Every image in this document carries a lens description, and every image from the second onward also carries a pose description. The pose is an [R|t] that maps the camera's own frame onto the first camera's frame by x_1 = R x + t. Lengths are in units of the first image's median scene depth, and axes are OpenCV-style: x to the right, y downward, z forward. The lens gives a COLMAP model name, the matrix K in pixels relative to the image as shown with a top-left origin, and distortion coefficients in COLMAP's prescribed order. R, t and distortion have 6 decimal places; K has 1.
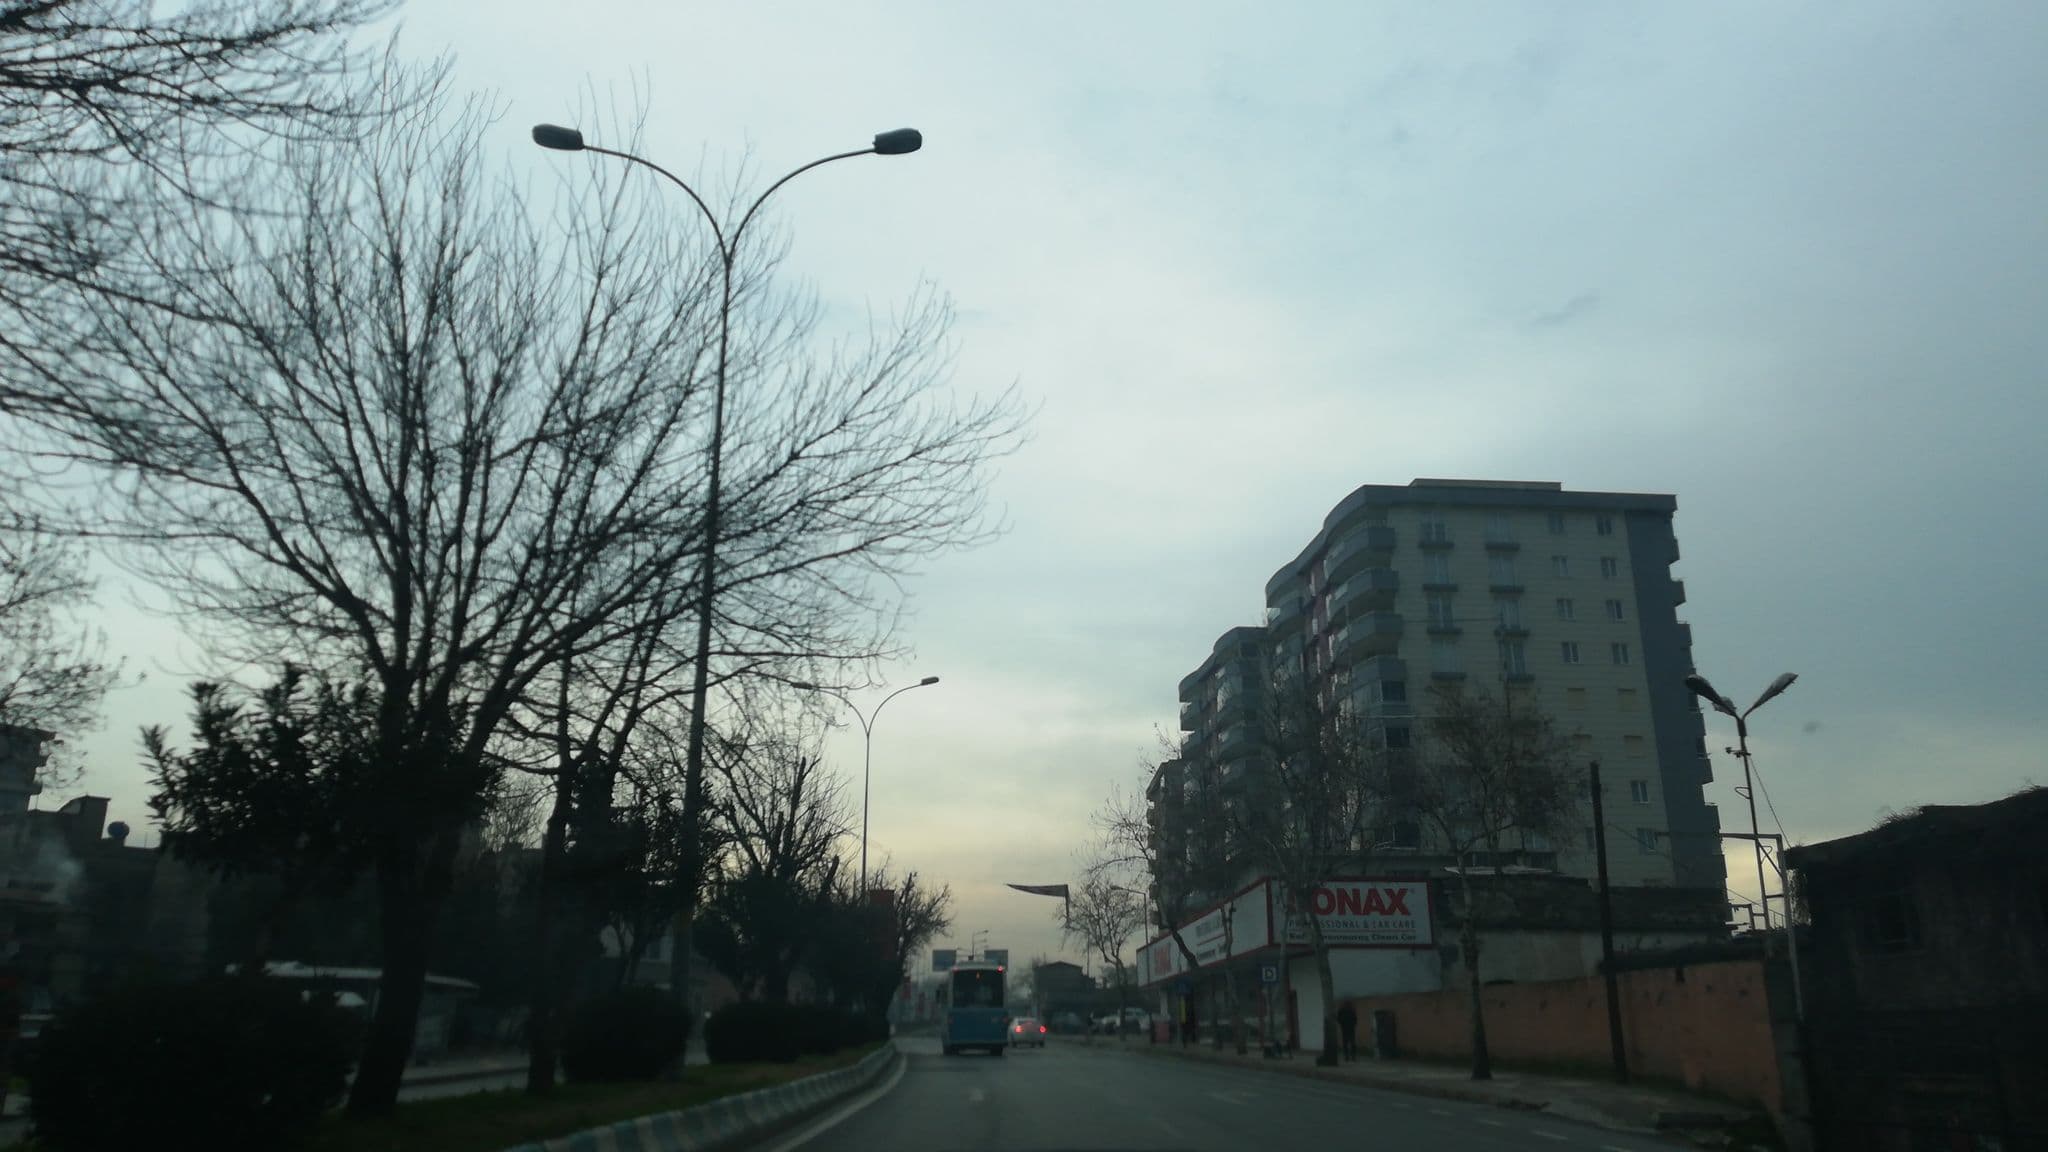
lens RADIAL K [[1489.0, 0, 1024.0], [0, 1489.0, 576.0], [0, 0, 1]] dist [0.003586, 0.000210]
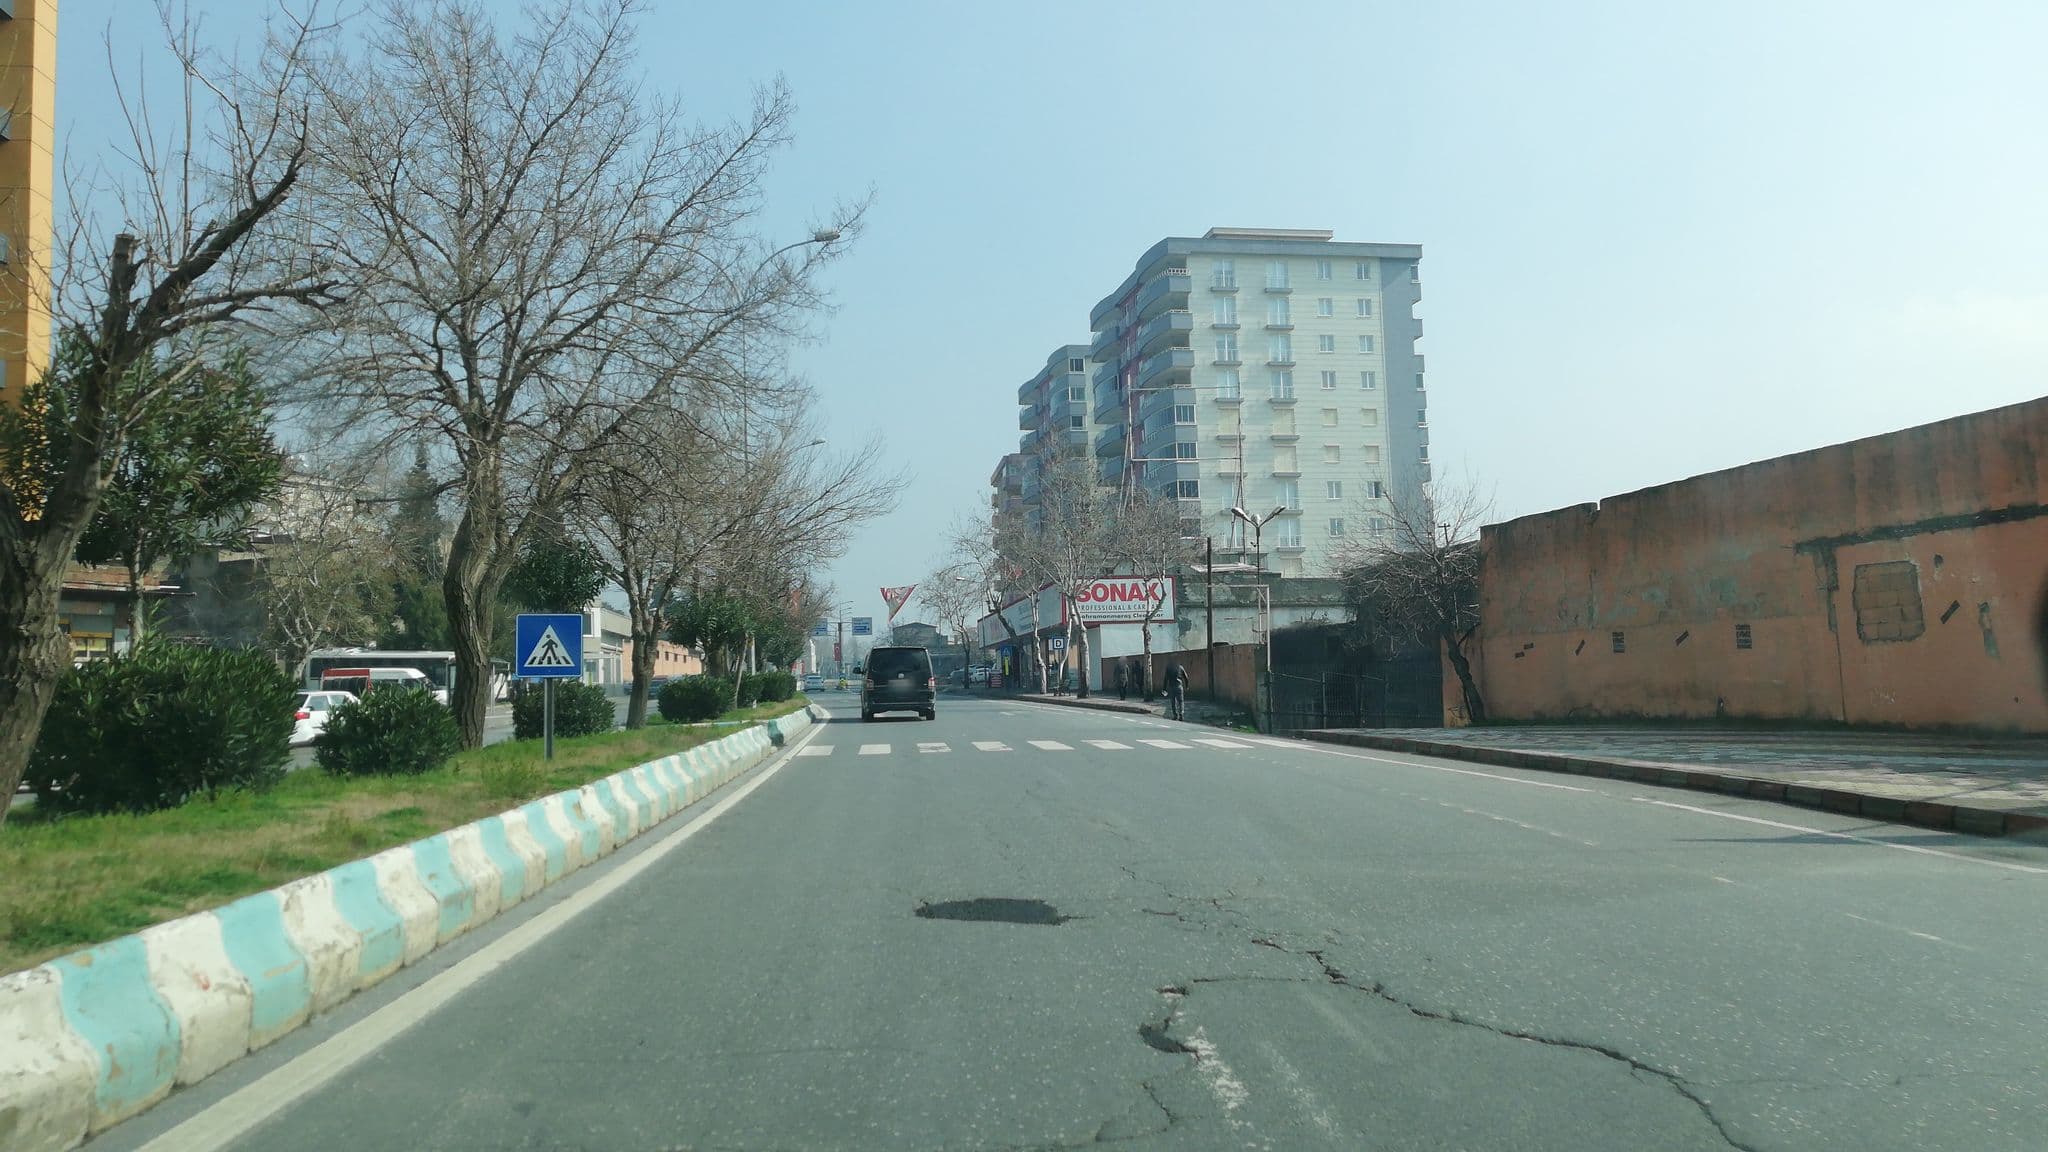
lens RADIAL K [[1489.0, 0, 1024.0], [0, 1489.0, 576.0], [0, 0, 1]] dist [0.003586, 0.000210]
pose [[0.995242, -0.015362, 0.096211, -0.007023], [-0.006808, 0.974111, 0.225967, -0.068666], [-0.097192, -0.225547, 0.969372, -0.218150]]
